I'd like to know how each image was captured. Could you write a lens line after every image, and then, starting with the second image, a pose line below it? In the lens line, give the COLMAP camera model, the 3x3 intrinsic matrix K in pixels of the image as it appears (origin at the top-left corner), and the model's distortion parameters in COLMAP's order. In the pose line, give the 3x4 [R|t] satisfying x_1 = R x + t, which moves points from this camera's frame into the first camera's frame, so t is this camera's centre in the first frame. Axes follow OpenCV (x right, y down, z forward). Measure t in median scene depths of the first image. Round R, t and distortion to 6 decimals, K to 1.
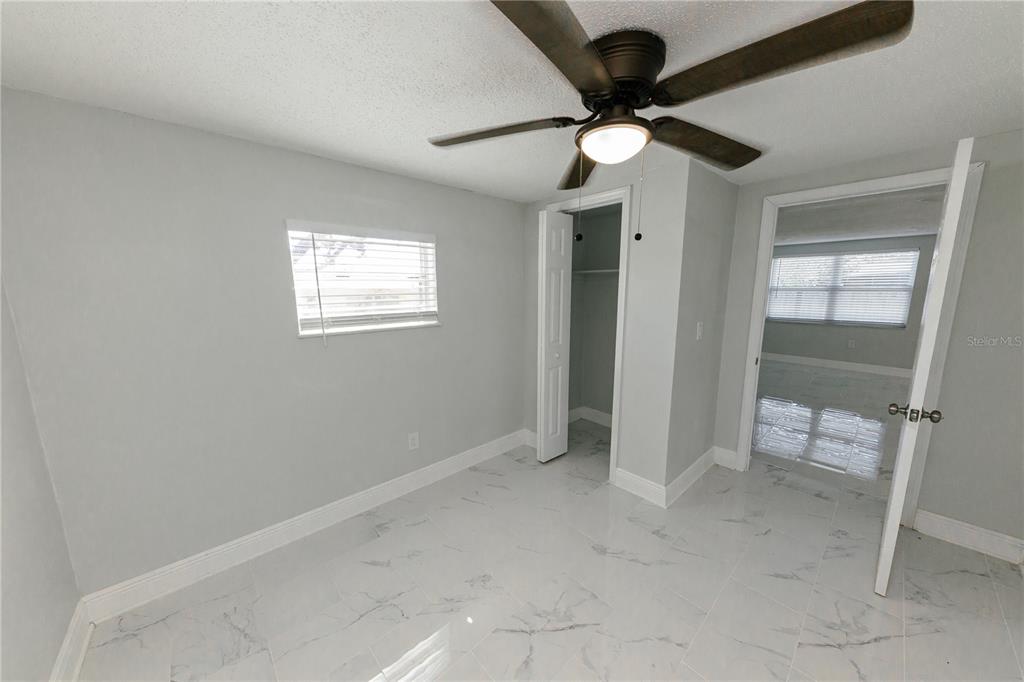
lens RADIAL K [[350.0, 0, 514.3], [0, 350.0, 344.6], [0, 0, 1]] dist [0.000285, -0.000026]
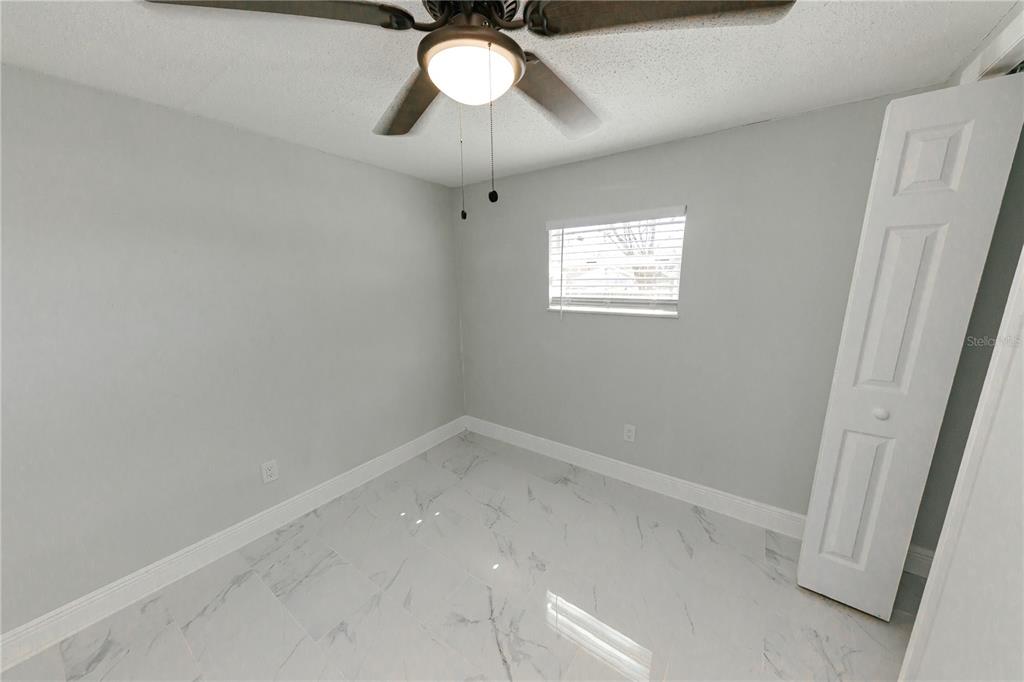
lens RADIAL K [[345.4, 0, 510.2], [0, 345.4, 348.9], [0, 0, 1]] dist [0.001255, 0.000050]
pose [[0.199931, 0.205985, -0.957913, 0.613870], [-0.143781, 0.973236, 0.179270, -0.088242], [0.969203, 0.101888, 0.224197, 0.538066]]
